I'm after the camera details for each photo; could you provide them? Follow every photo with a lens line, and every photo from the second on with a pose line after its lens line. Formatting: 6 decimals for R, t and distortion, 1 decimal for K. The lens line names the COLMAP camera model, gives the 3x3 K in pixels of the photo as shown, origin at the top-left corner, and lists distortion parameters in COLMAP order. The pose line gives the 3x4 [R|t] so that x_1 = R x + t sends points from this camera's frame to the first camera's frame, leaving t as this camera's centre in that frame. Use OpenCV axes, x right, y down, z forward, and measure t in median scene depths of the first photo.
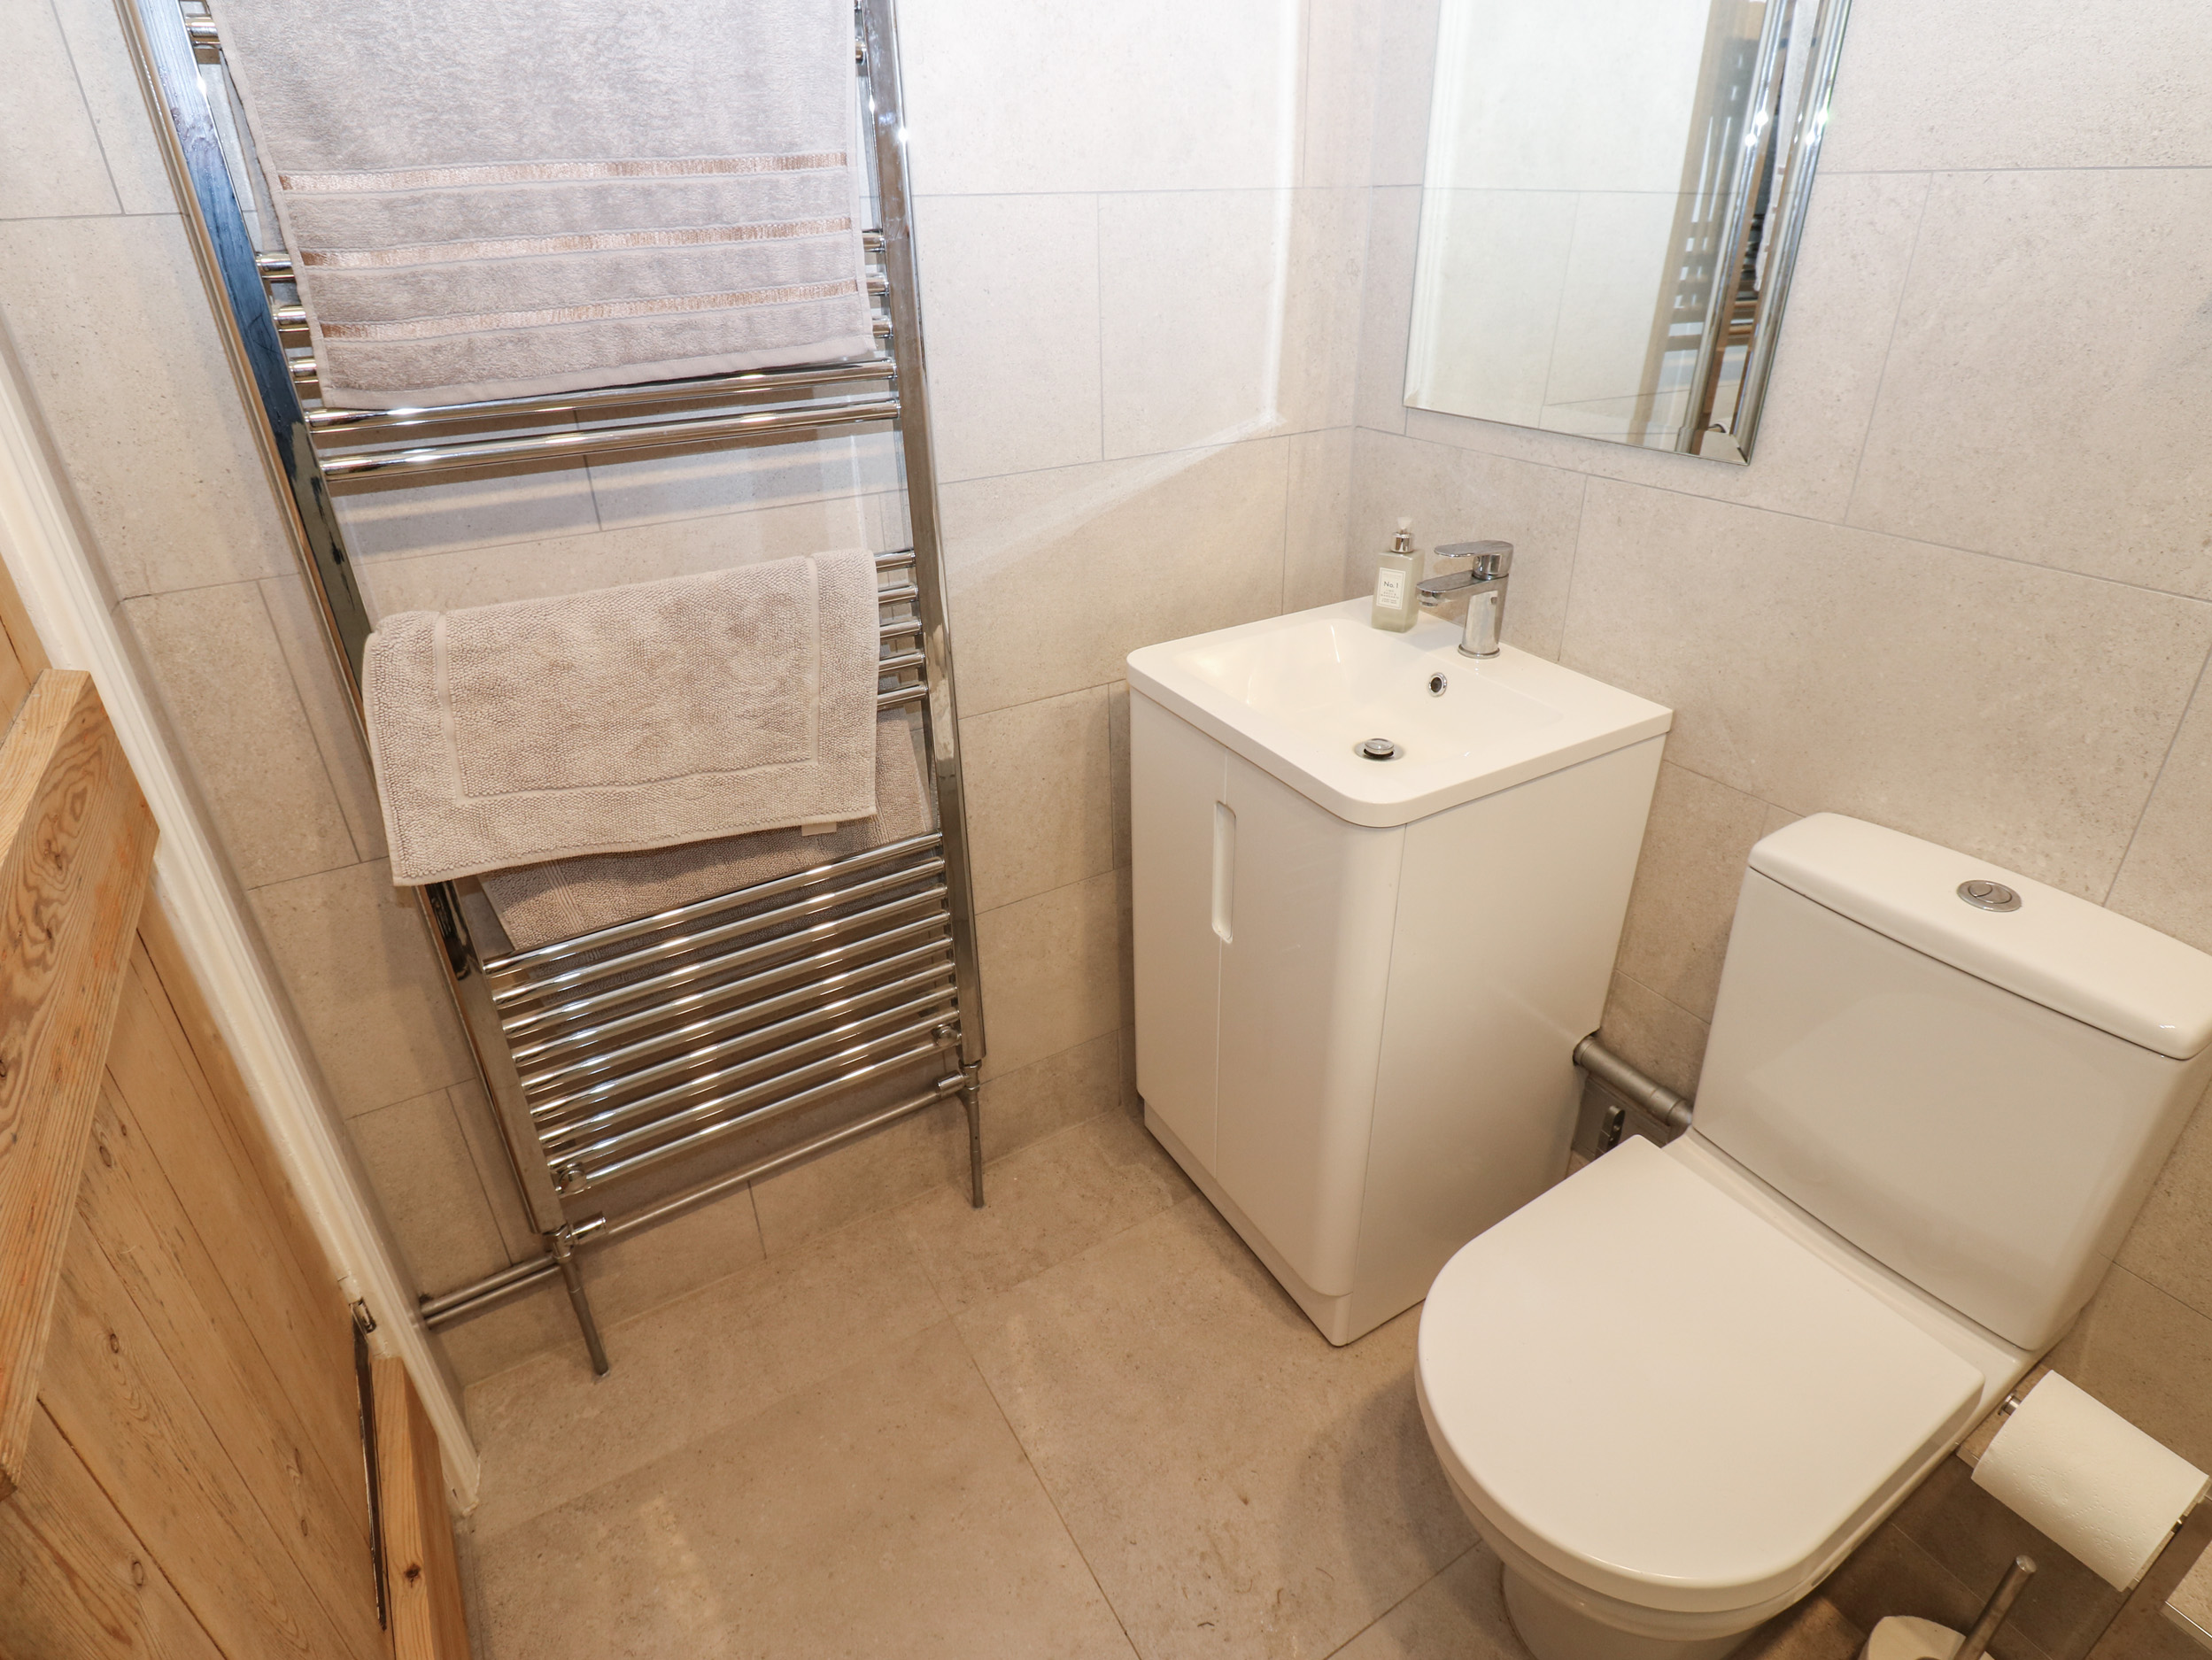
lens RADIAL K [[1179.2, 0, 1109.7], [0, 1179.2, 812.7], [0, 0, 1]] dist [0.003563, -0.015024]
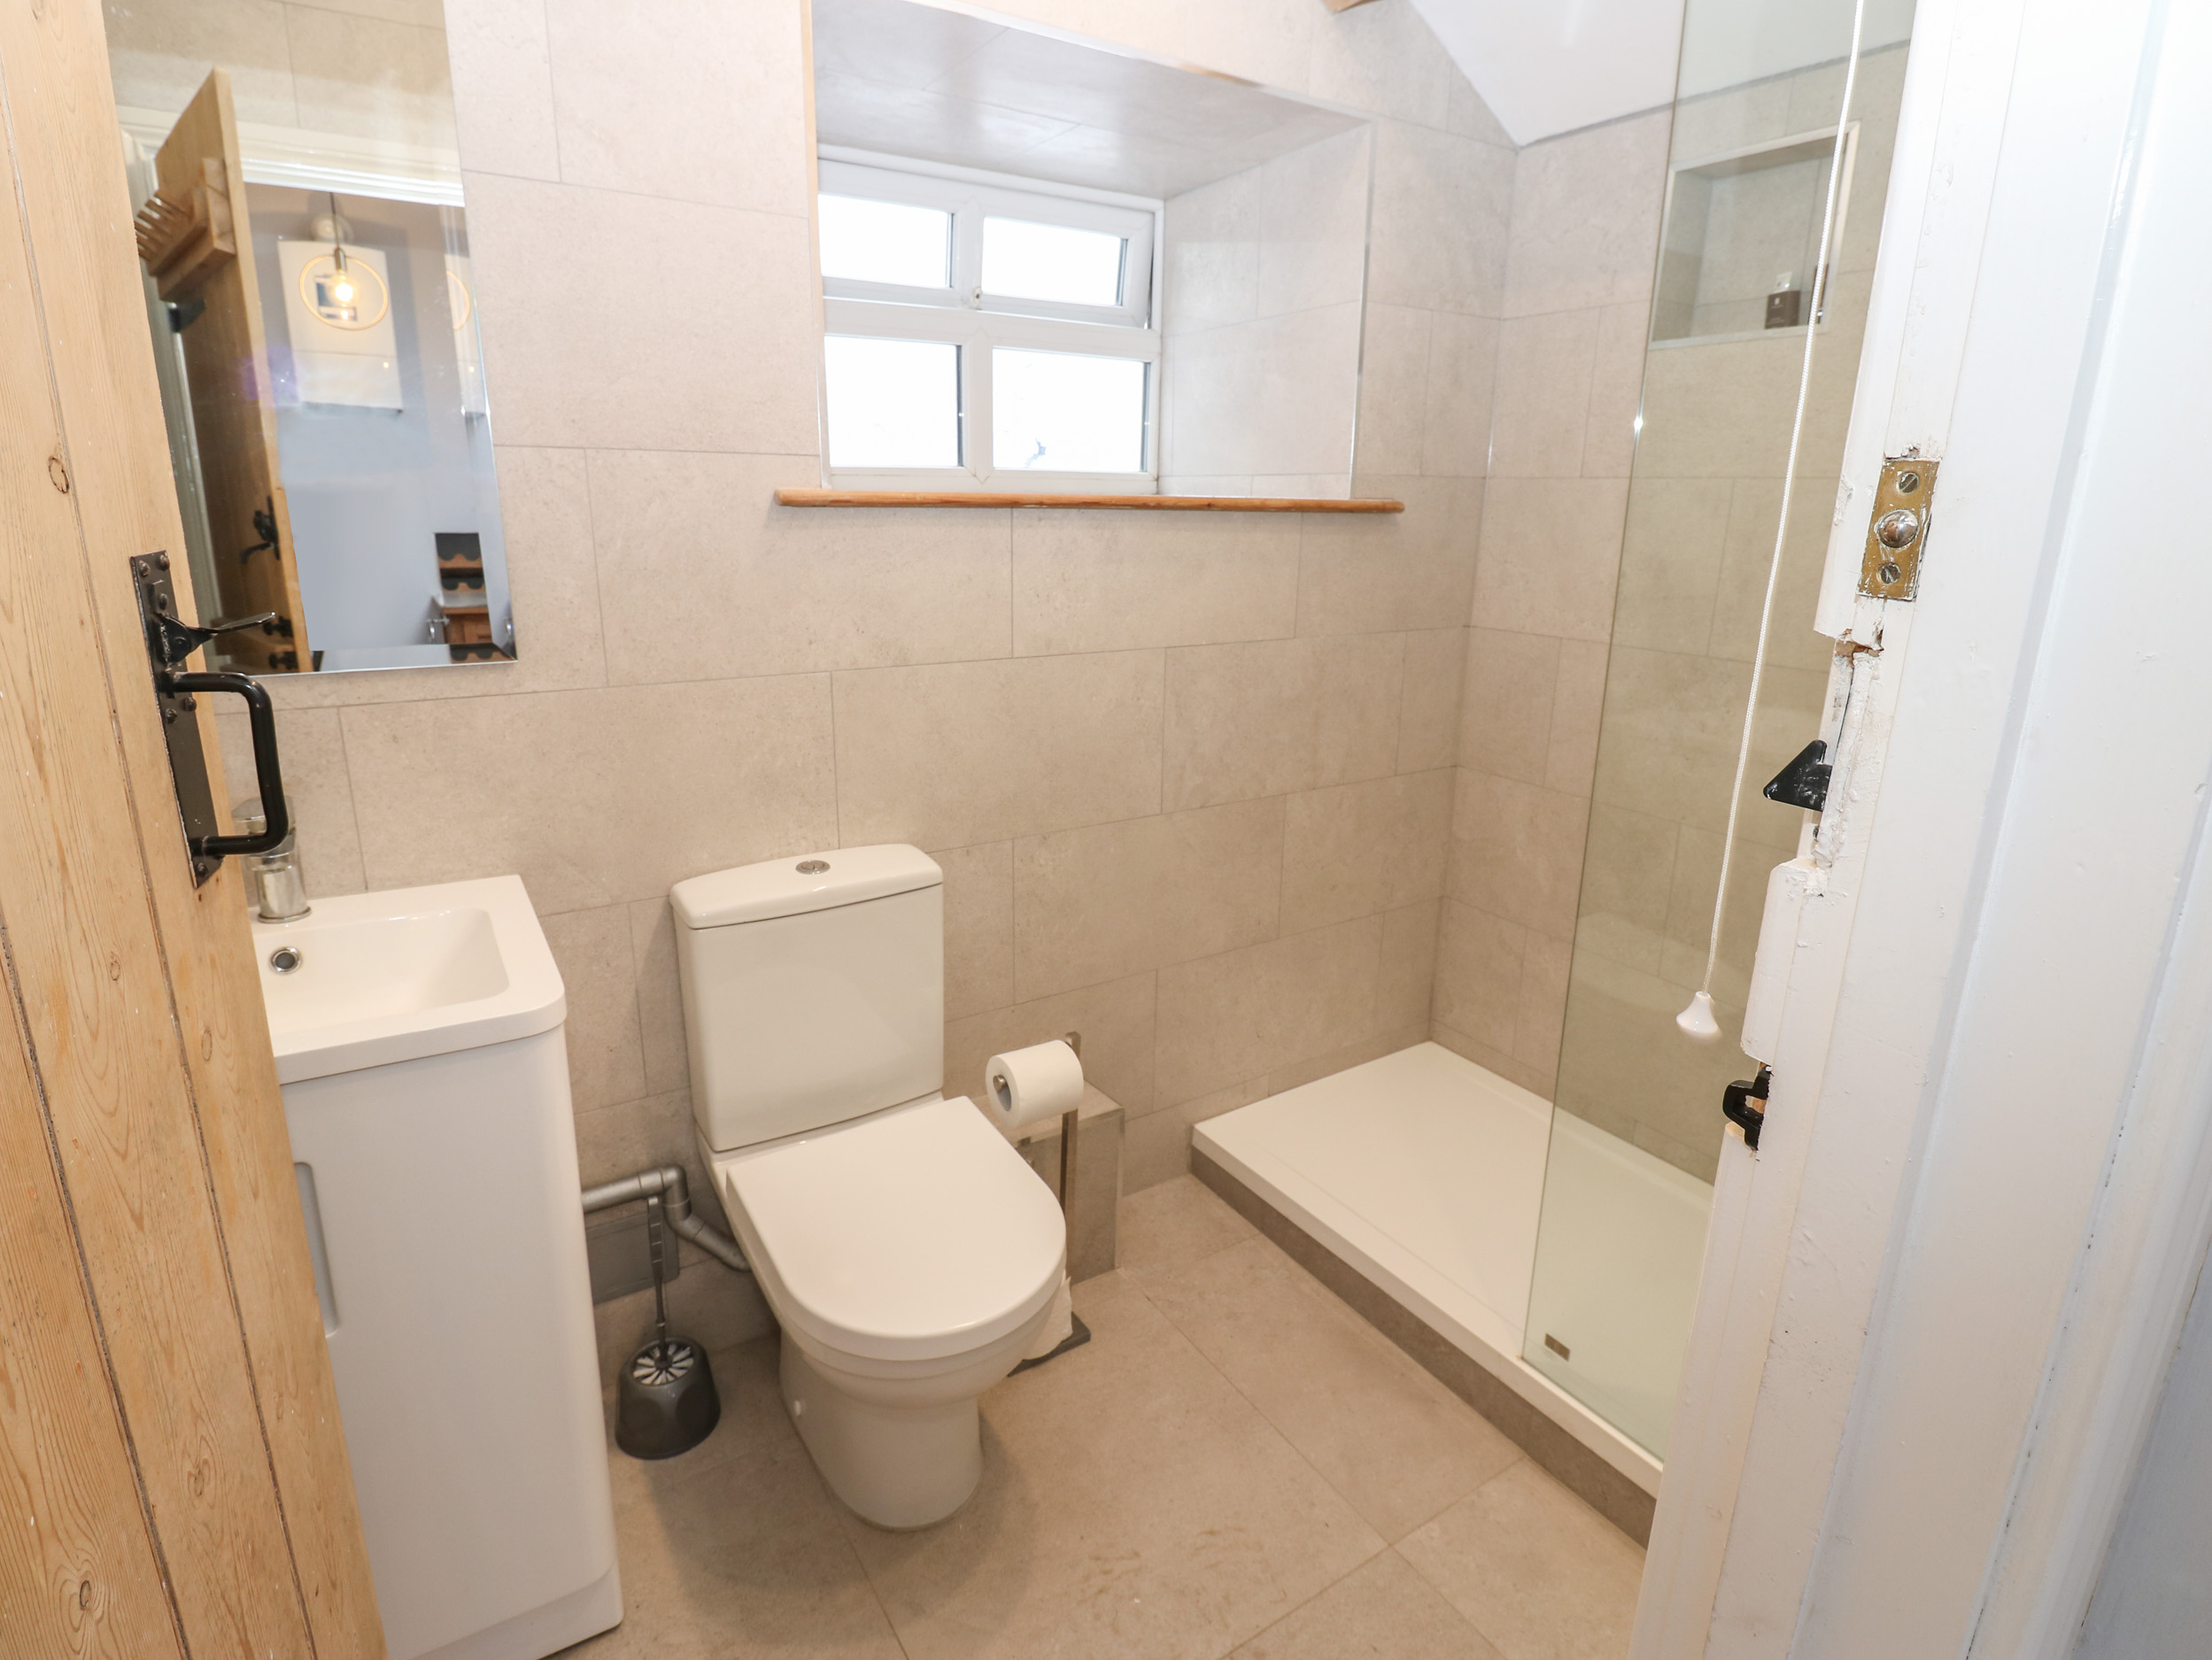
lens RADIAL K [[1179.2, 0, 1109.7], [0, 1179.2, 812.7], [0, 0, 1]] dist [0.003563, -0.015024]
pose [[-0.049620, -0.235114, 0.970700, -0.782895], [0.446946, 0.863926, 0.232099, -0.177187], [-0.893184, 0.445368, 0.062216, 0.462110]]
